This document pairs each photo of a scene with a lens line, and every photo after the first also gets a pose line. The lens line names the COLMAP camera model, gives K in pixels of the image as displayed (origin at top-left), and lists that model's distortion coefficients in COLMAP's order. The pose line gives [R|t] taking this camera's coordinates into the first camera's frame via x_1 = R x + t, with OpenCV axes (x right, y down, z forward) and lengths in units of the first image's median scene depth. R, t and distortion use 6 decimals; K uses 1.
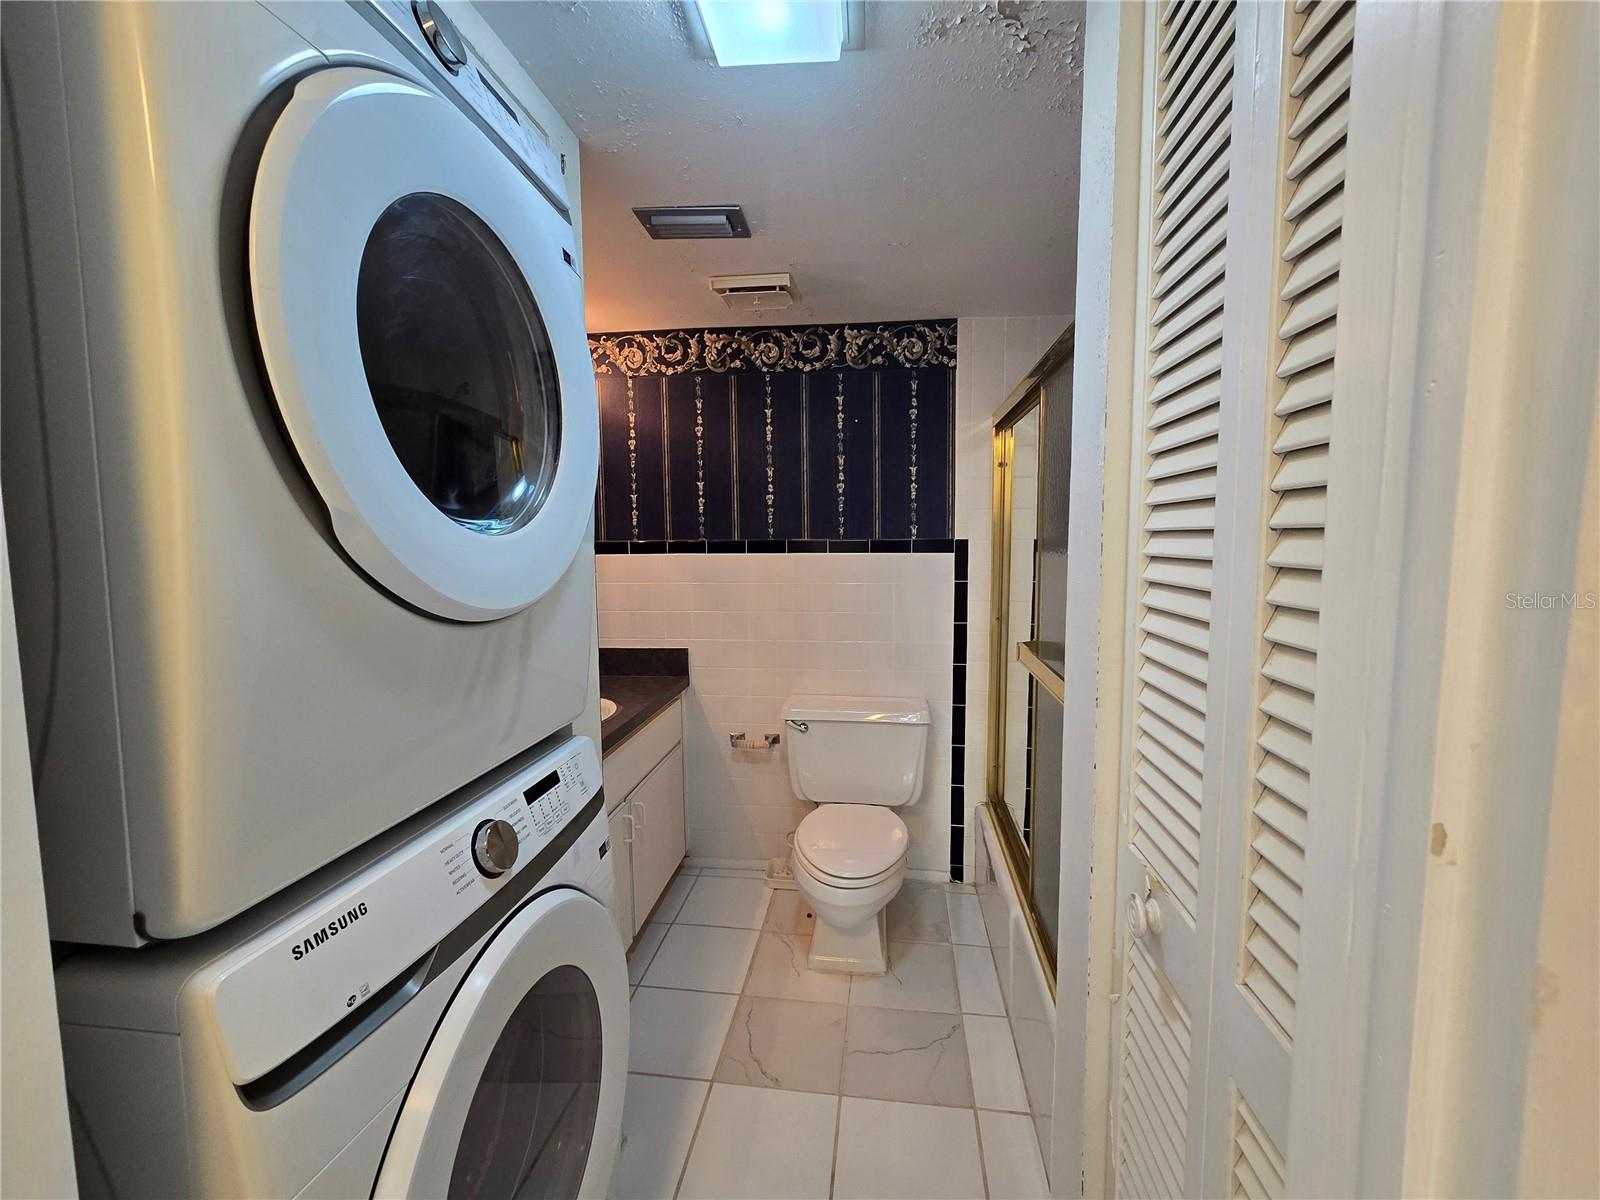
lens RADIAL K [[659.1, 0, 804.8], [0, 659.1, 588.5], [0, 0, 1]] dist [-0.002292, 0.000536]
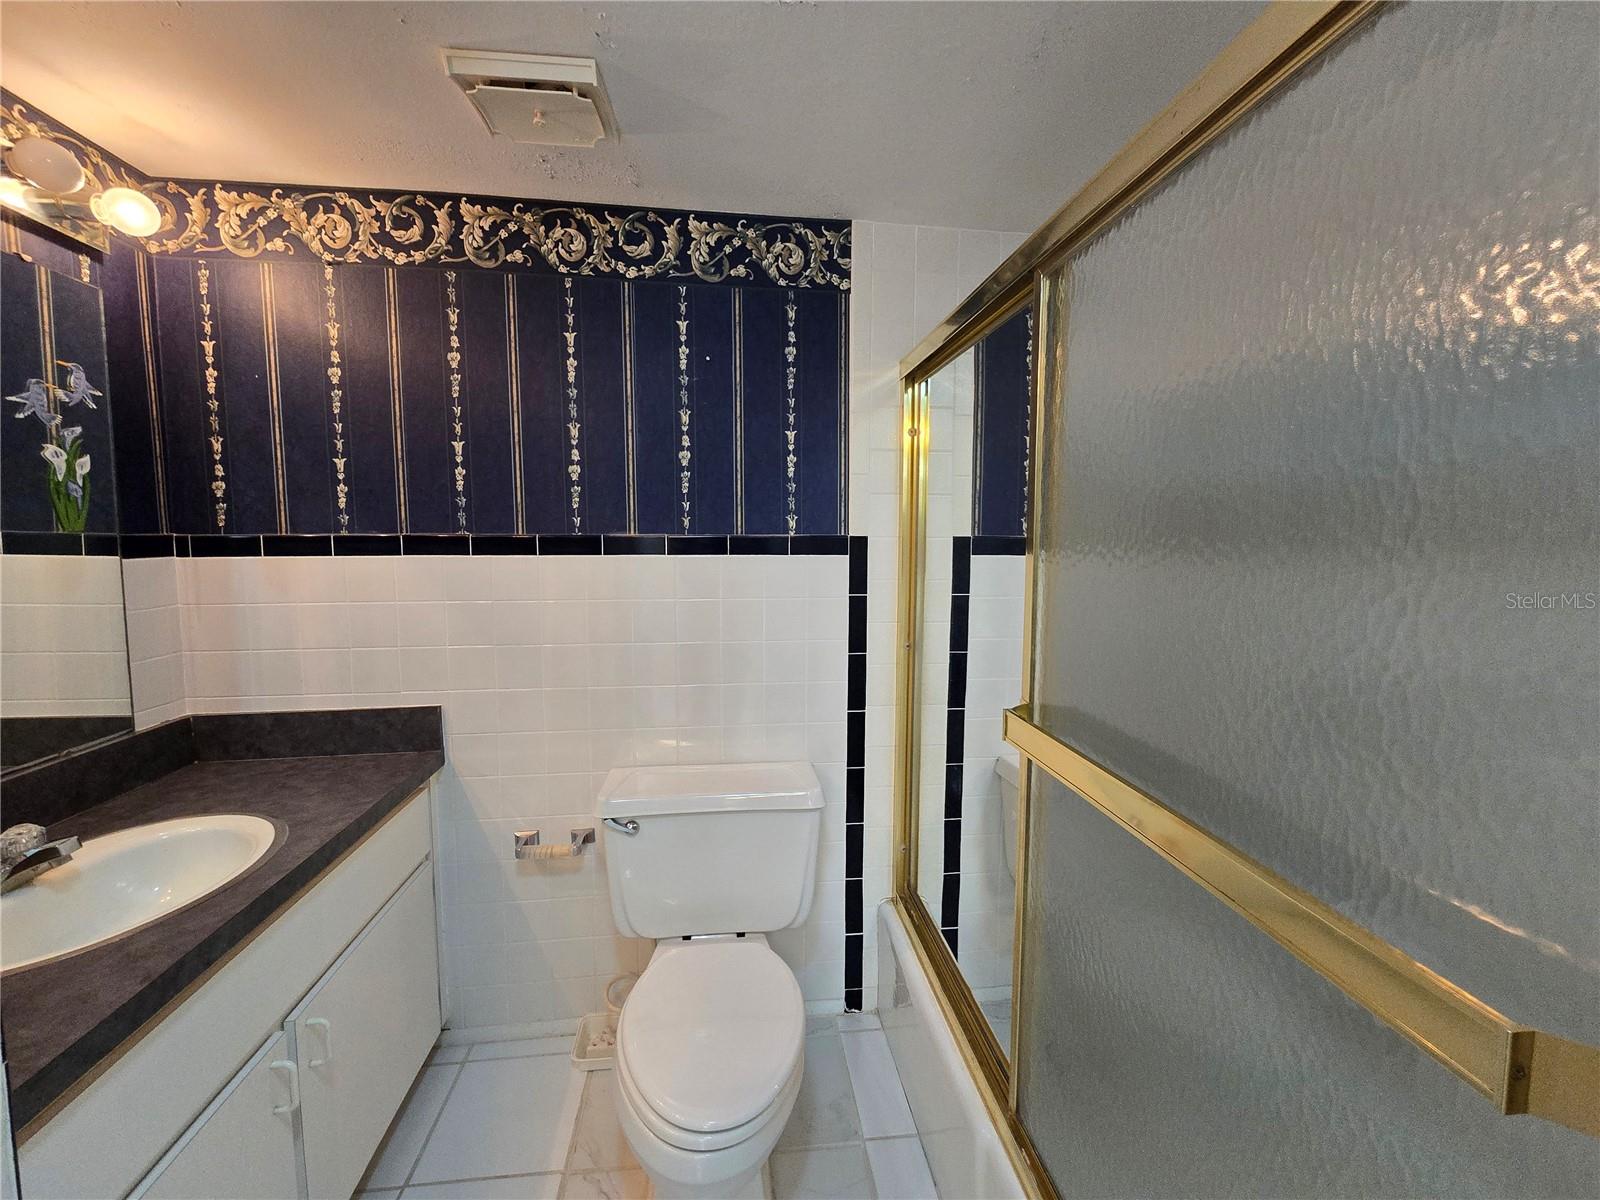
lens RADIAL K [[659.1, 0, 804.8], [0, 659.1, 588.5], [0, 0, 1]] dist [-0.002292, 0.000536]
pose [[0.969235, -0.010626, 0.245908, 0.006337], [0.010483, 0.999943, 0.001891, -0.019775], [-0.245914, 0.000745, 0.969291, 0.319633]]
